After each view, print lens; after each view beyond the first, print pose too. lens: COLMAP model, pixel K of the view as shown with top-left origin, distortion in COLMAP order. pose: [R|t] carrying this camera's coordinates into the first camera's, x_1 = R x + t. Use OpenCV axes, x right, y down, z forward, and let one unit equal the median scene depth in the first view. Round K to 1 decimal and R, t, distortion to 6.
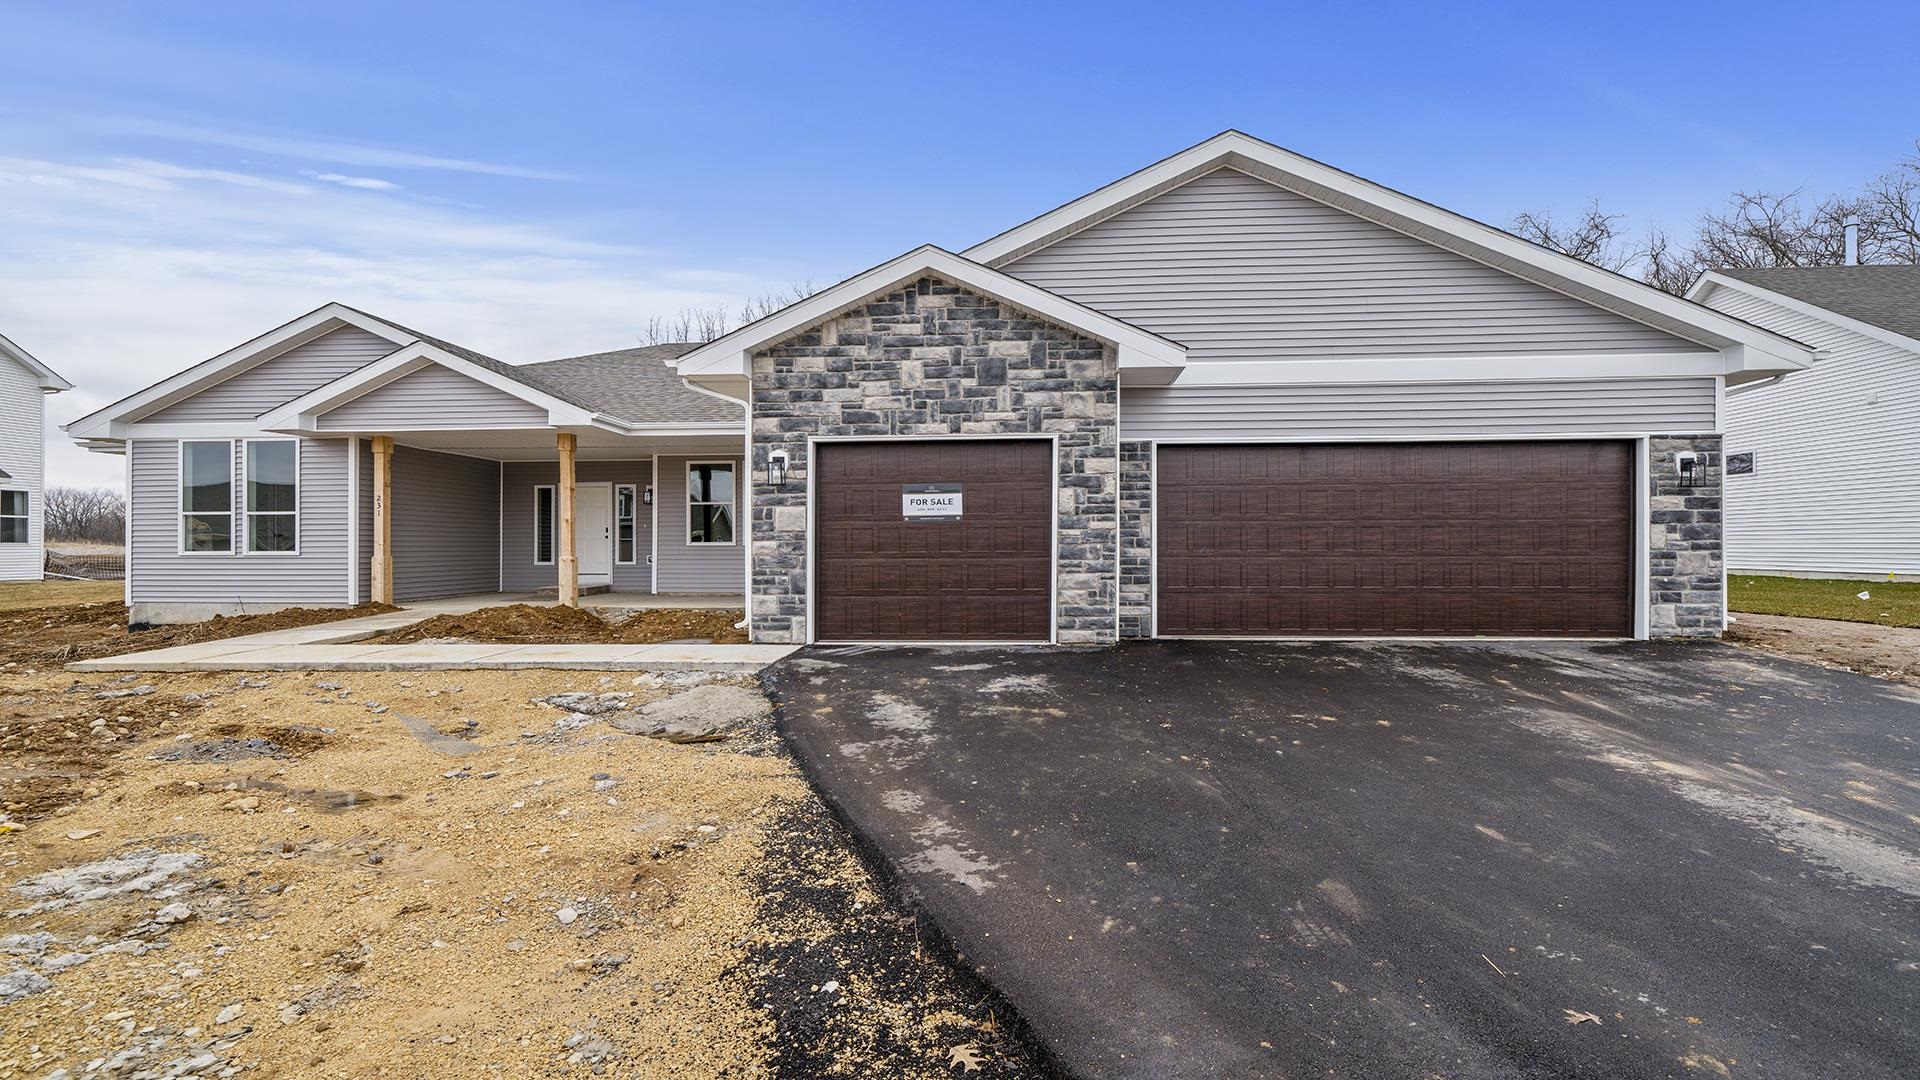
lens RADIAL K [[883.0, 0, 958.2], [0, 883.0, 547.8], [0, 0, 1]] dist [-0.003713, -0.000143]
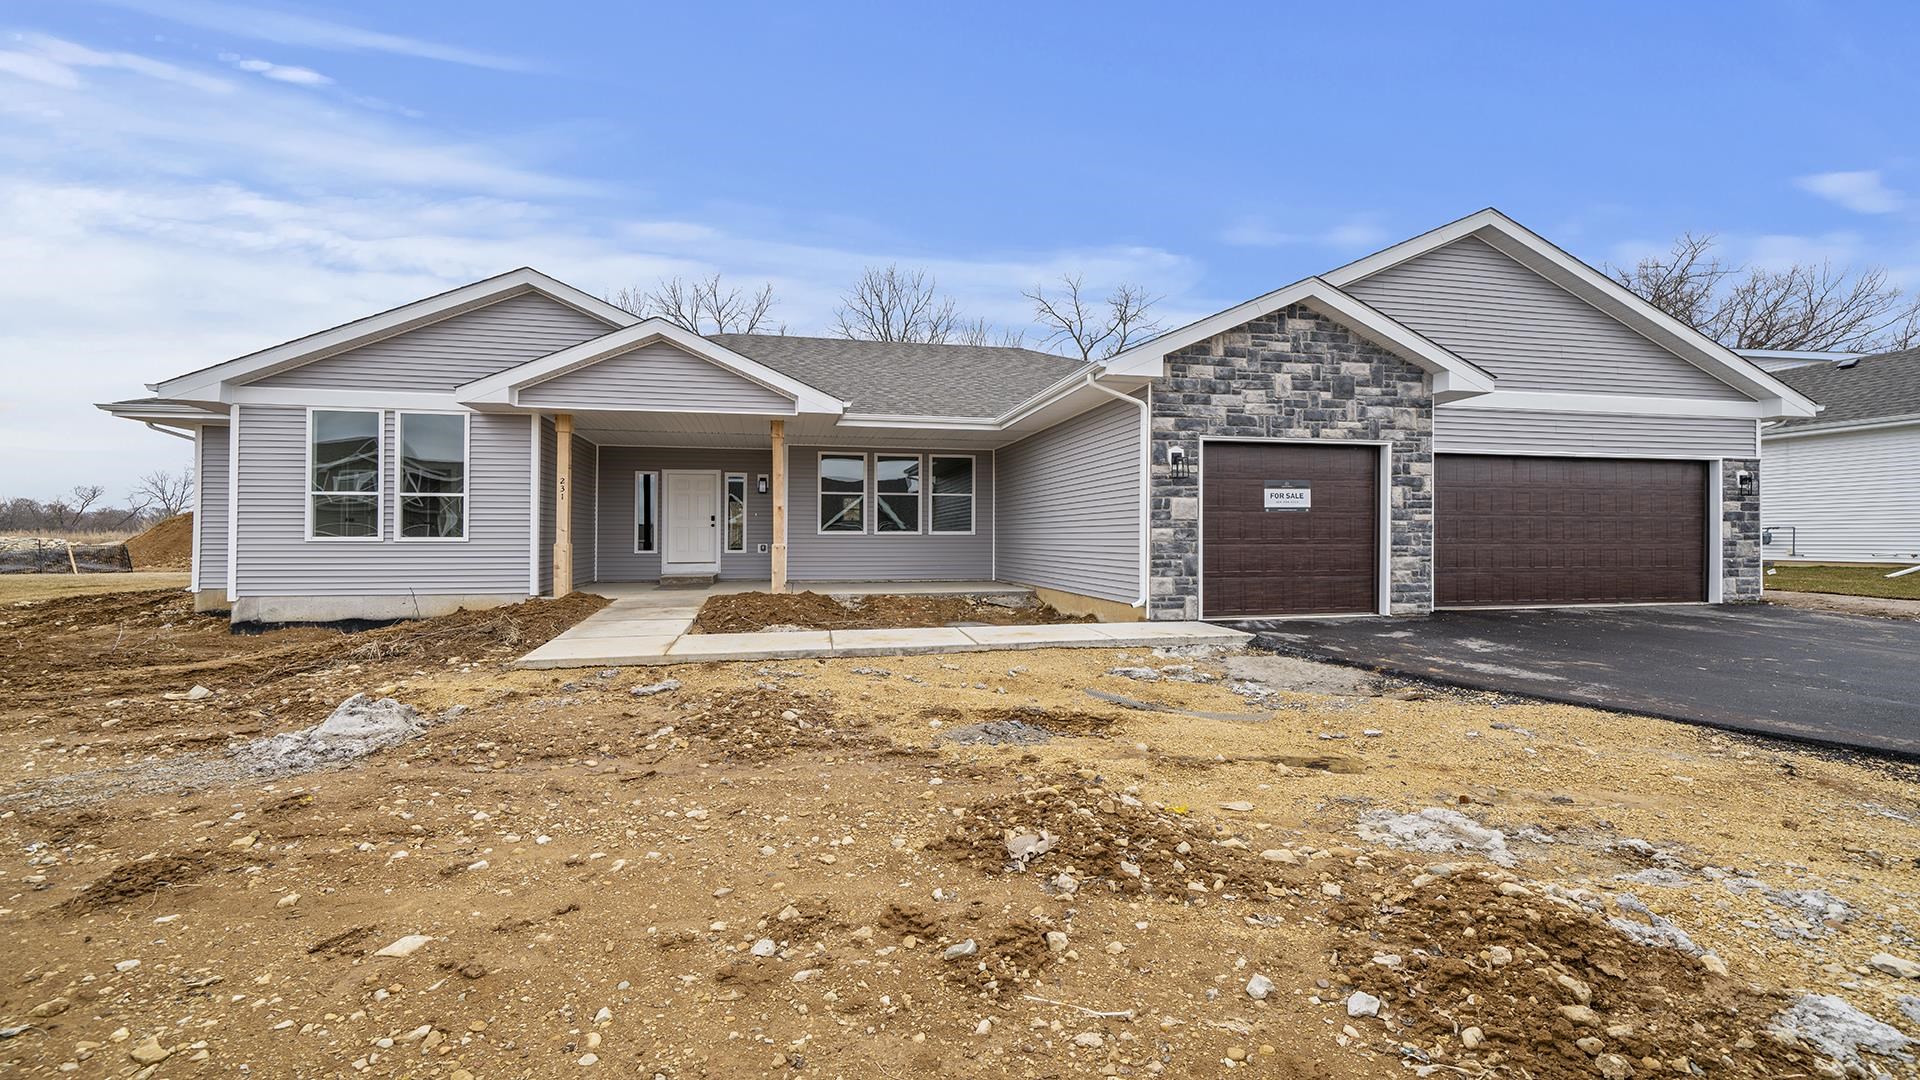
lens RADIAL K [[812.3, 0, 959.5], [0, 812.3, 533.9], [0, 0, 1]] dist [-0.007746, -0.000368]
pose [[0.961913, 0.006043, 0.273291, -0.744013], [-0.003508, 0.999946, -0.009765, 0.010366], [-0.273335, 0.008434, 0.961882, 0.090500]]
